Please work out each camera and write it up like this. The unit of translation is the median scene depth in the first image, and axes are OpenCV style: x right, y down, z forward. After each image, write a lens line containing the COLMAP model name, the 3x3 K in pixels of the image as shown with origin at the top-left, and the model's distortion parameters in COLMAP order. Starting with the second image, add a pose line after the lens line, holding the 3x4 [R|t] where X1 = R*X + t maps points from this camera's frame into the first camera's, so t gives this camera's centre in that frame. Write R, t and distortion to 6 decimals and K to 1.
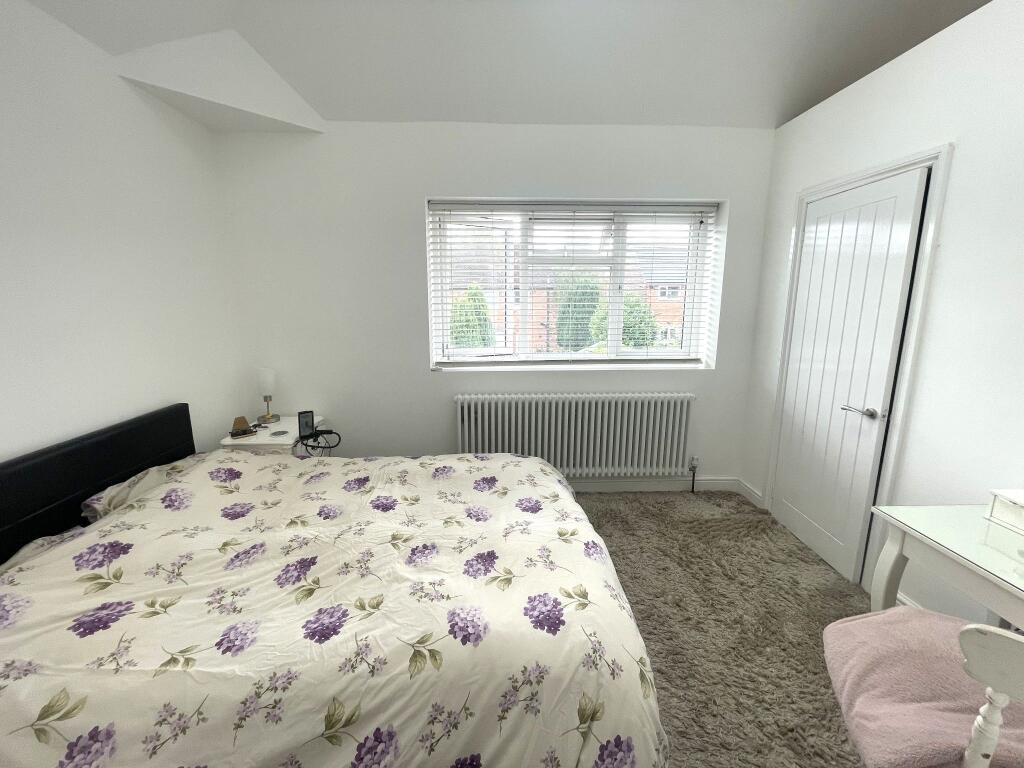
lens RADIAL K [[419.2, 0, 512.5], [0, 419.2, 376.1], [0, 0, 1]] dist [-0.008406, 0.000852]
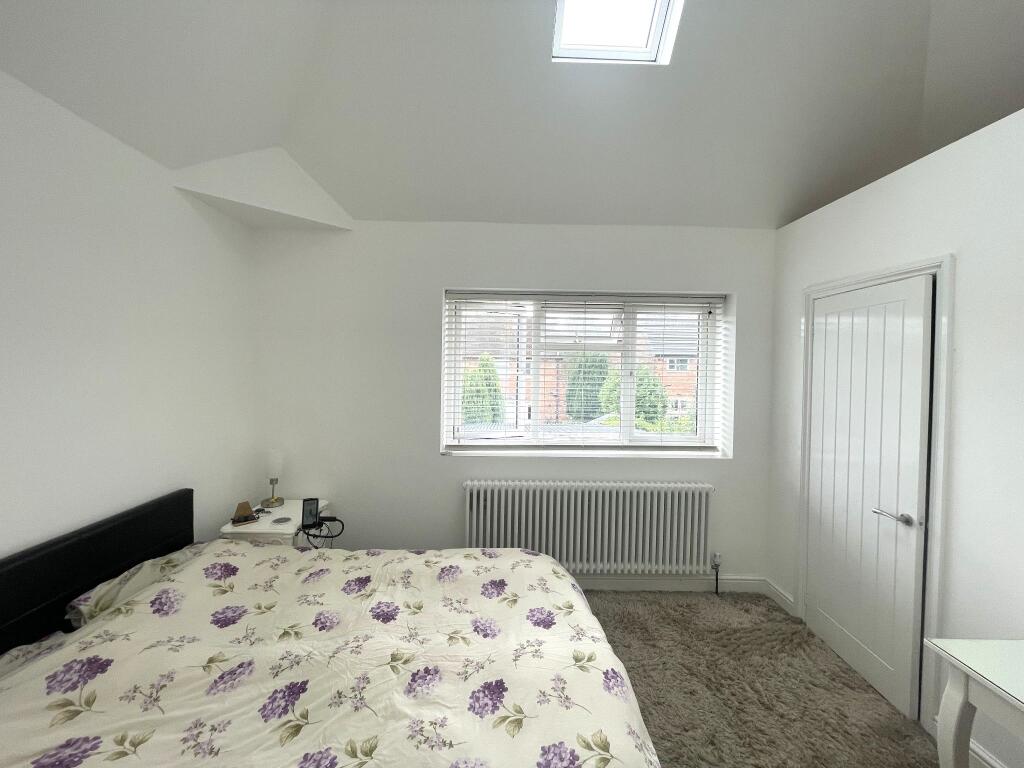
lens RADIAL K [[419.2, 0, 512.0], [0, 419.2, 372.4], [0, 0, 1]] dist [-0.008406, 0.000852]
pose [[0.999592, 0.015457, -0.024006, -0.009716], [-0.019217, 0.986057, -0.165295, -0.065147], [0.021116, 0.165689, 0.985952, 0.003066]]
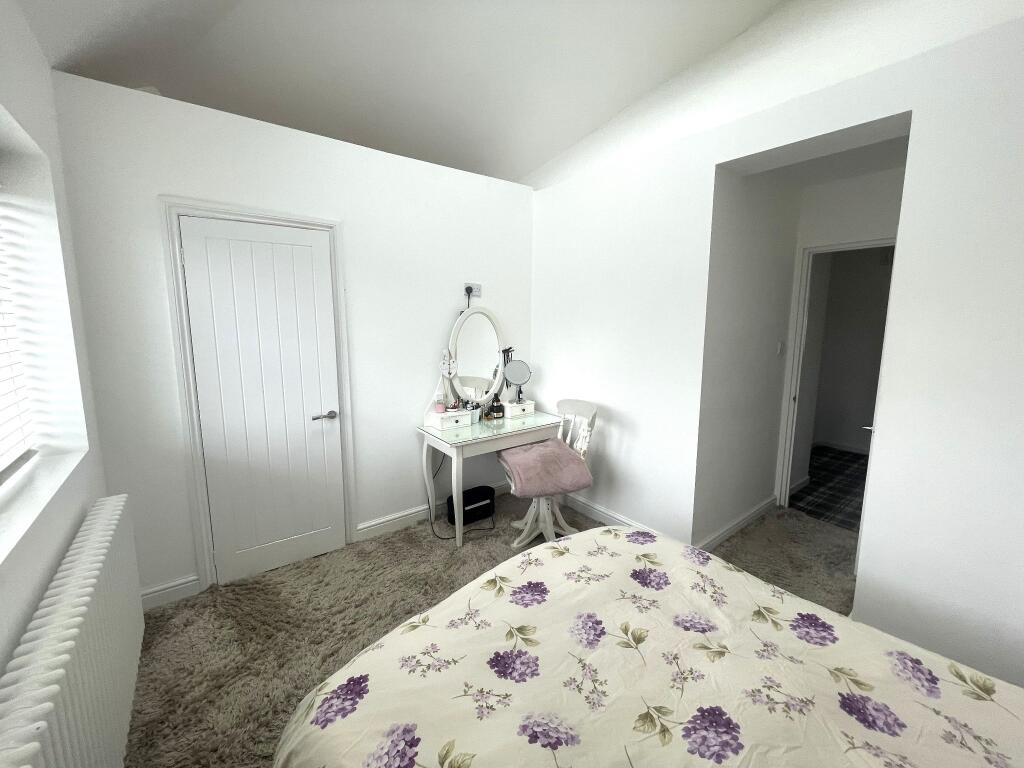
lens RADIAL K [[419.2, 0, 509.2], [0, 419.2, 375.0], [0, 0, 1]] dist [-0.008406, 0.000852]
pose [[-0.582515, -0.108655, 0.805525, -0.475697], [0.149218, 0.959887, 0.237384, -0.250582], [-0.799006, 0.258479, -0.542935, 1.236440]]
